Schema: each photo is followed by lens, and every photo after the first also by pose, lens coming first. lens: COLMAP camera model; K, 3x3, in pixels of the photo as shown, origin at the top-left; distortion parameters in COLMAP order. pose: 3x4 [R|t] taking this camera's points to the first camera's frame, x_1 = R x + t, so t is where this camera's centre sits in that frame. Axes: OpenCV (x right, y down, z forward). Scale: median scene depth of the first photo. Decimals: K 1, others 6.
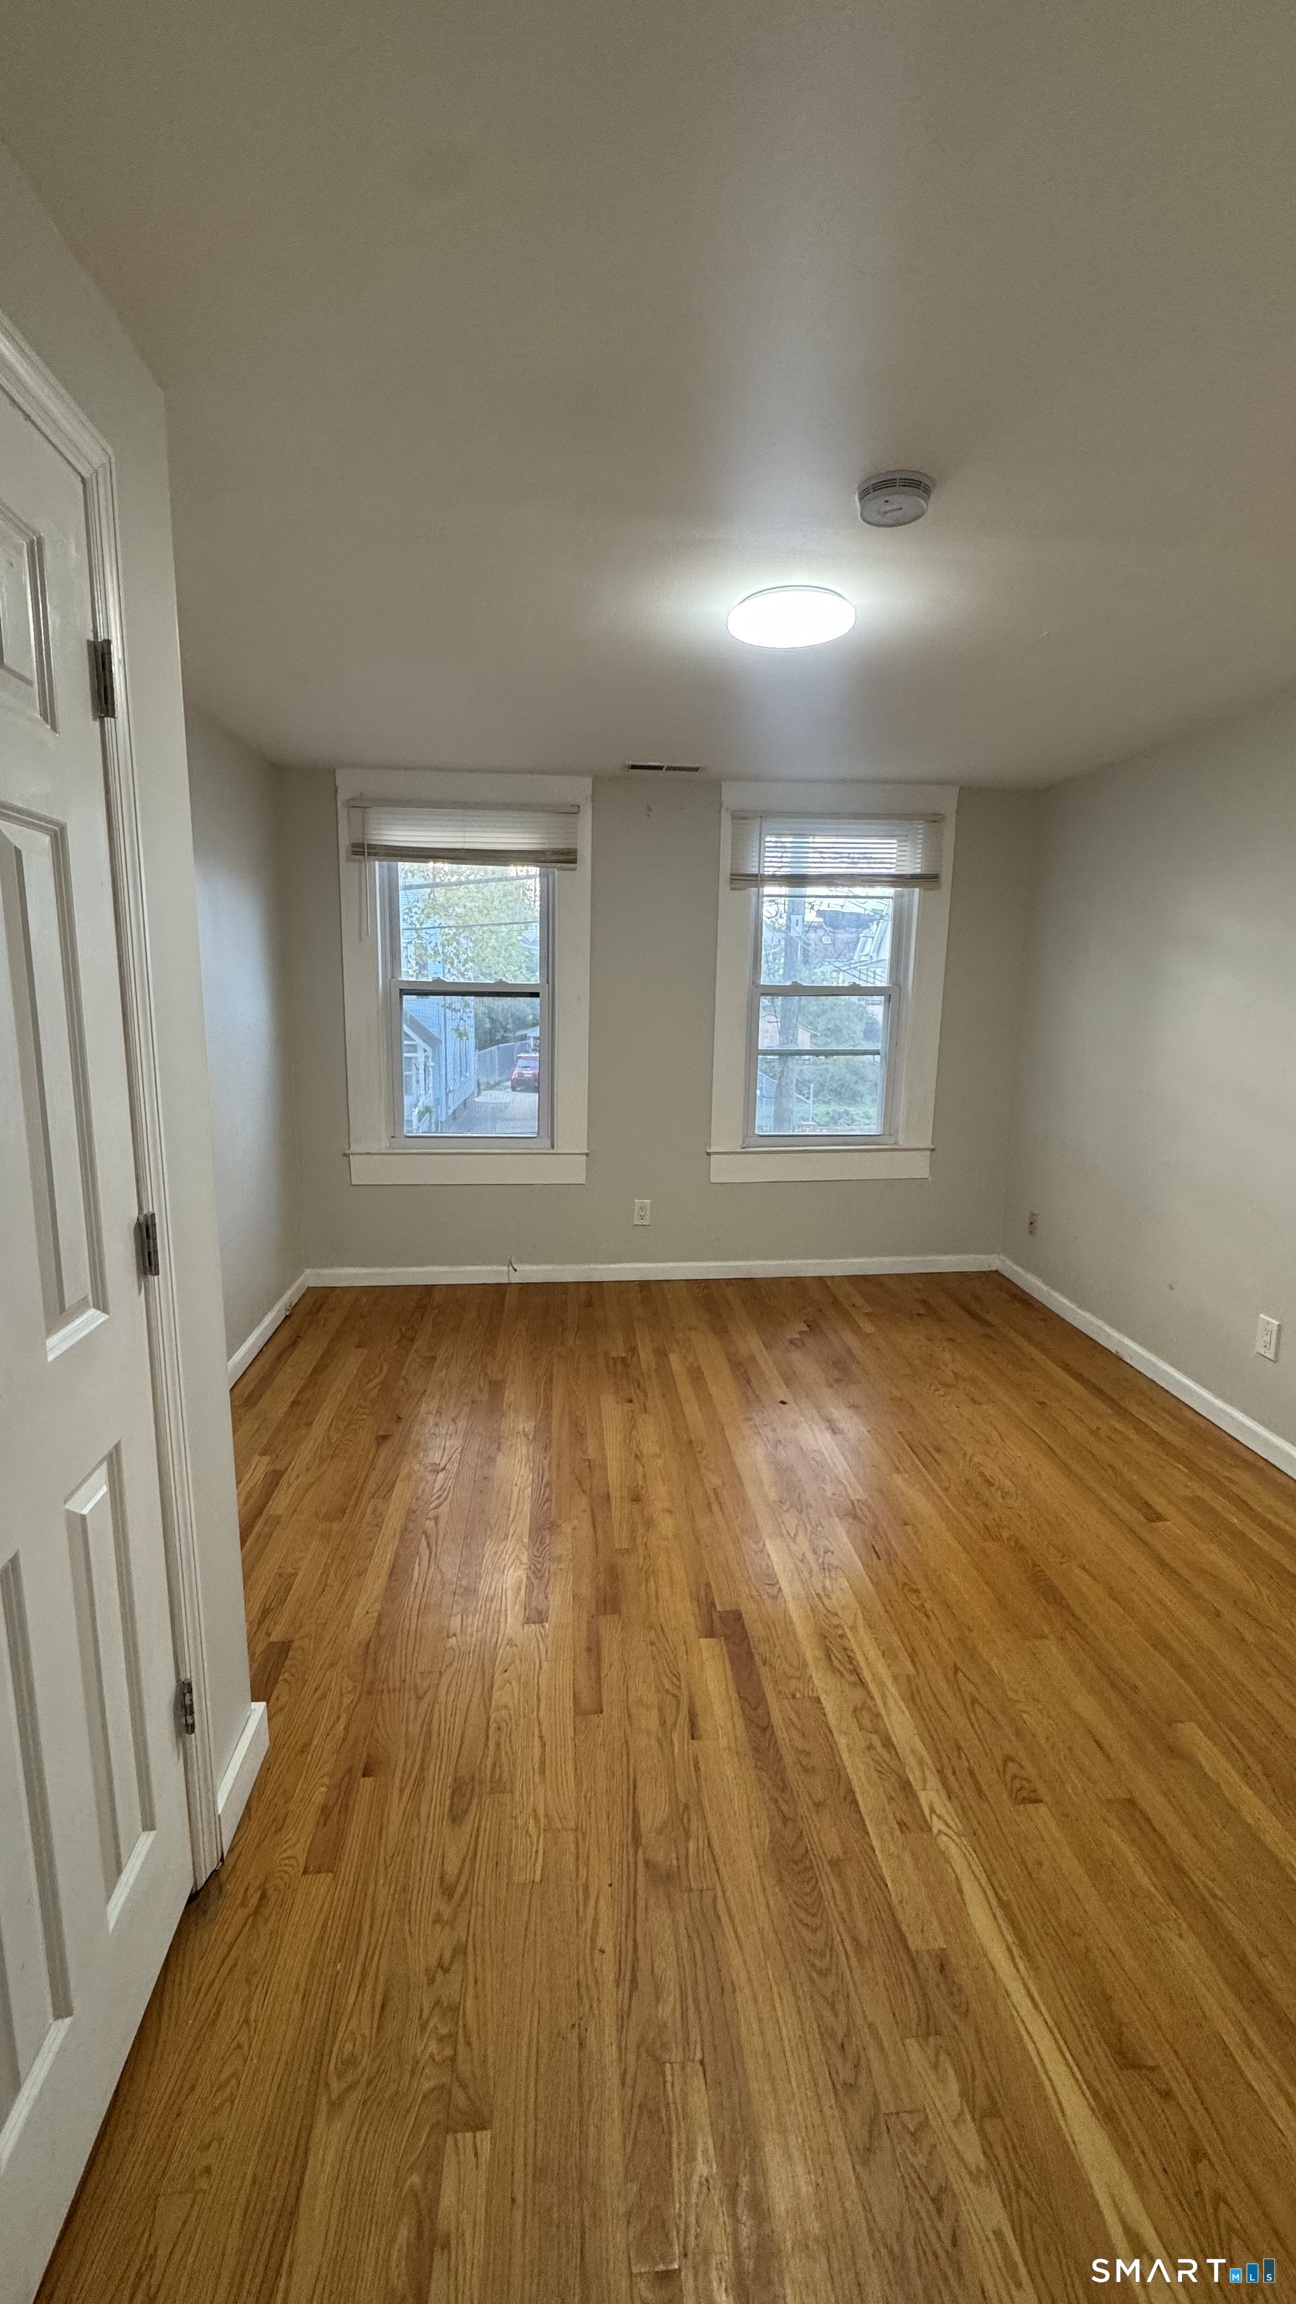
lens RADIAL K [[925.8, 0, 650.2], [0, 925.8, 1156.7], [0, 0, 1]] dist [-0.001096, 0.000099]
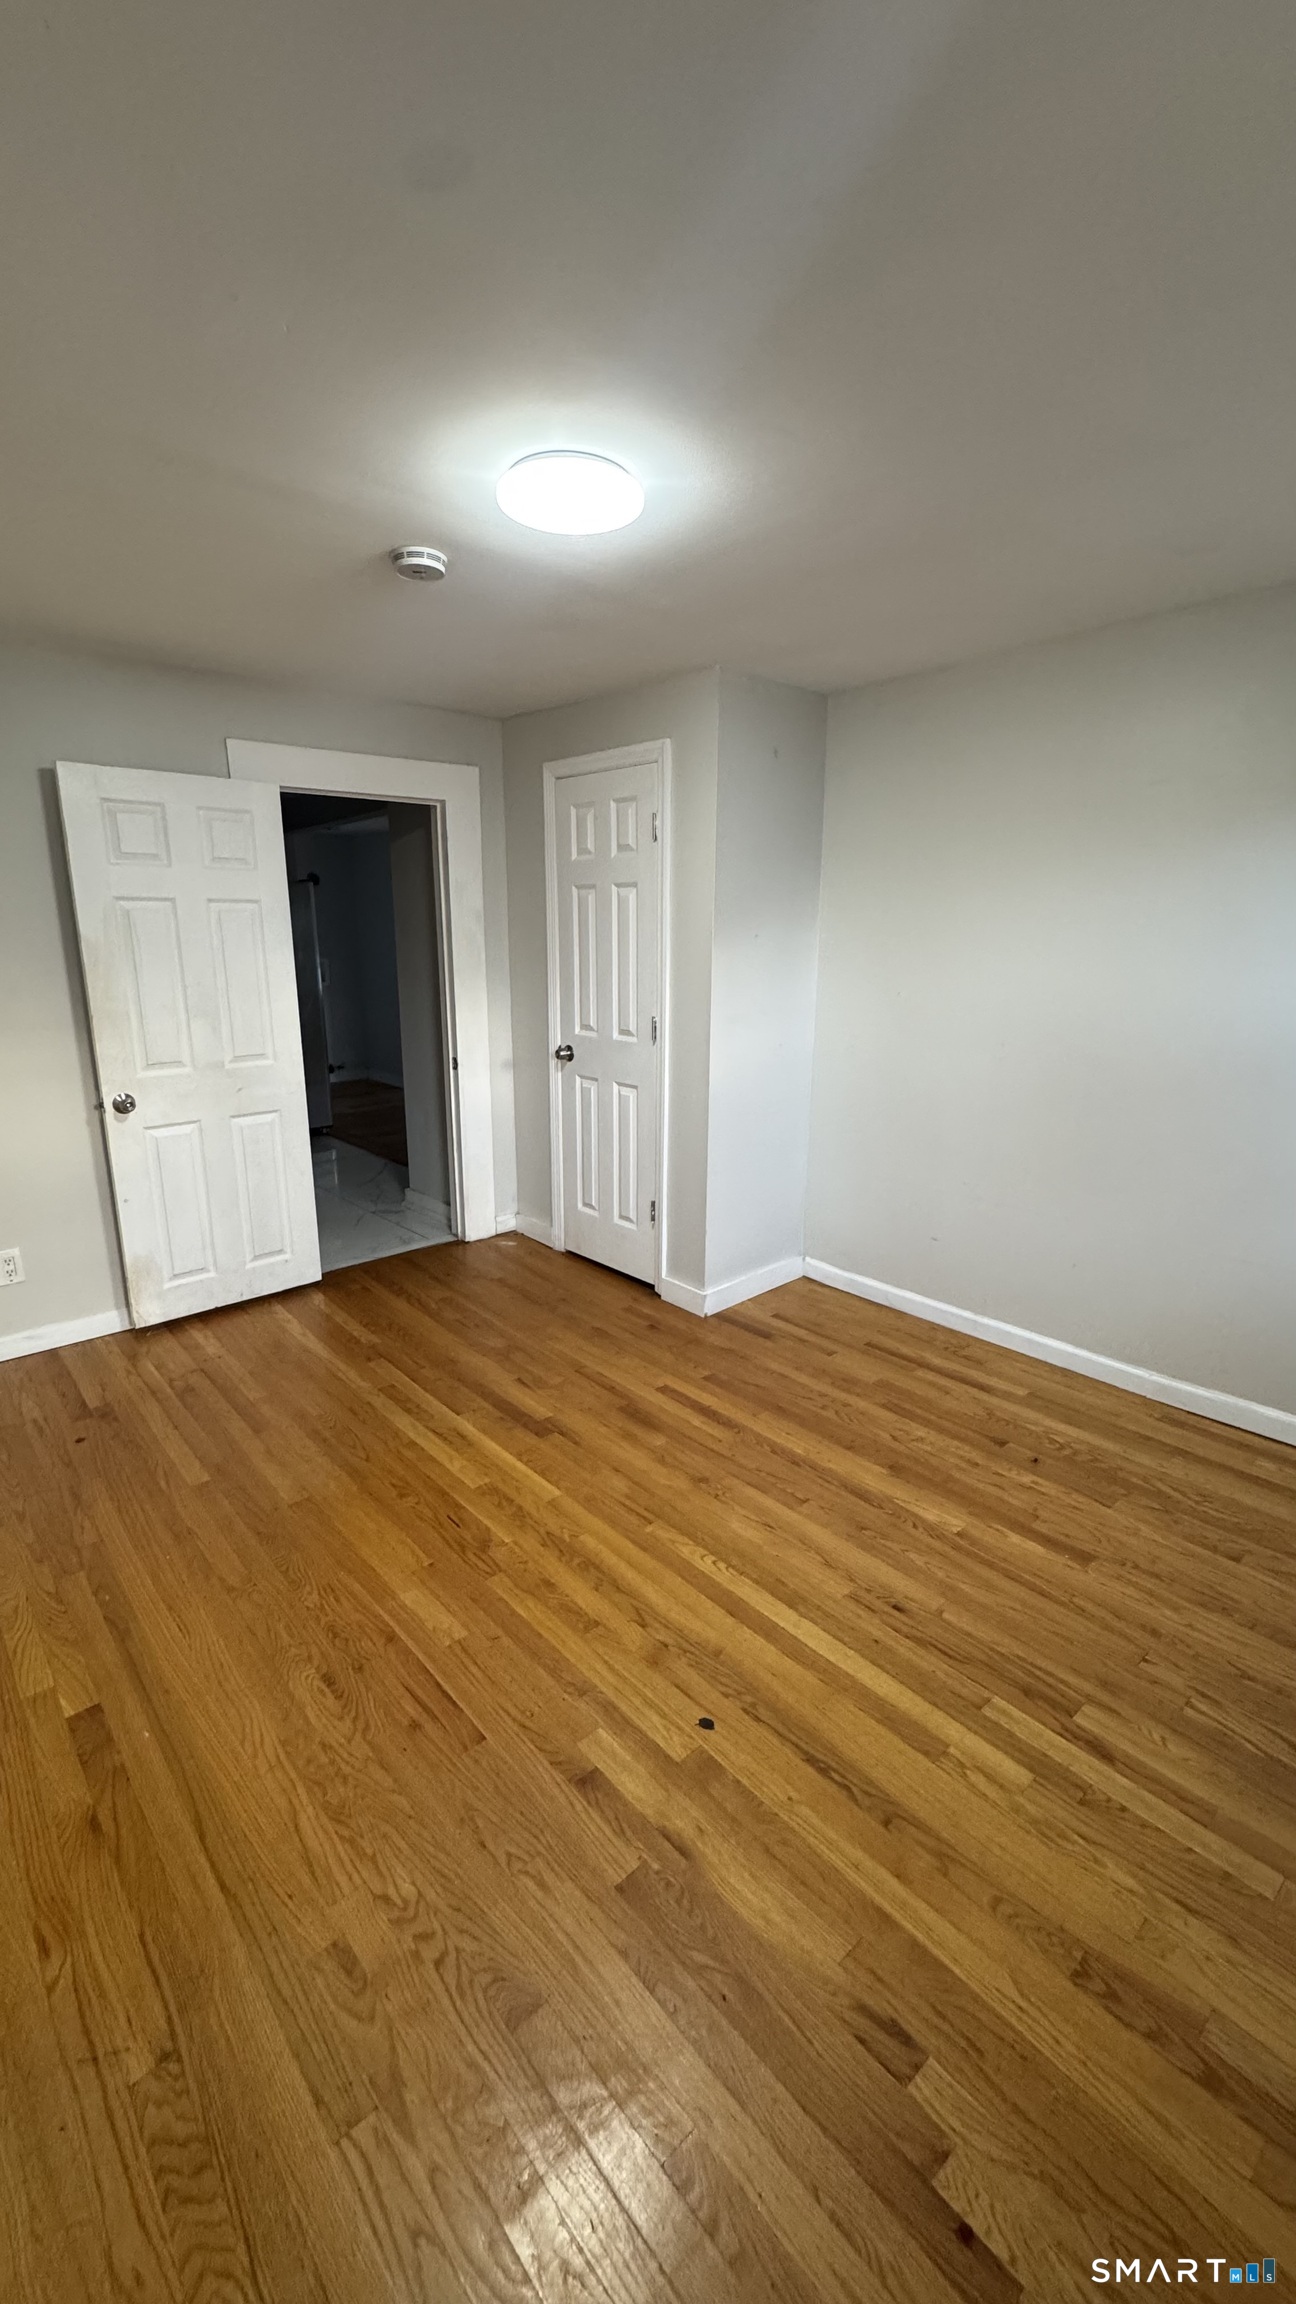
lens RADIAL K [[925.8, 0, 650.2], [0, 925.8, 1156.7], [0, 0, 1]] dist [-0.001096, 0.000099]
pose [[-0.809169, 0.122808, -0.574598, 0.485141], [-0.121959, 0.921513, 0.368700, -0.251615], [0.574779, 0.368418, -0.730682, 1.393386]]
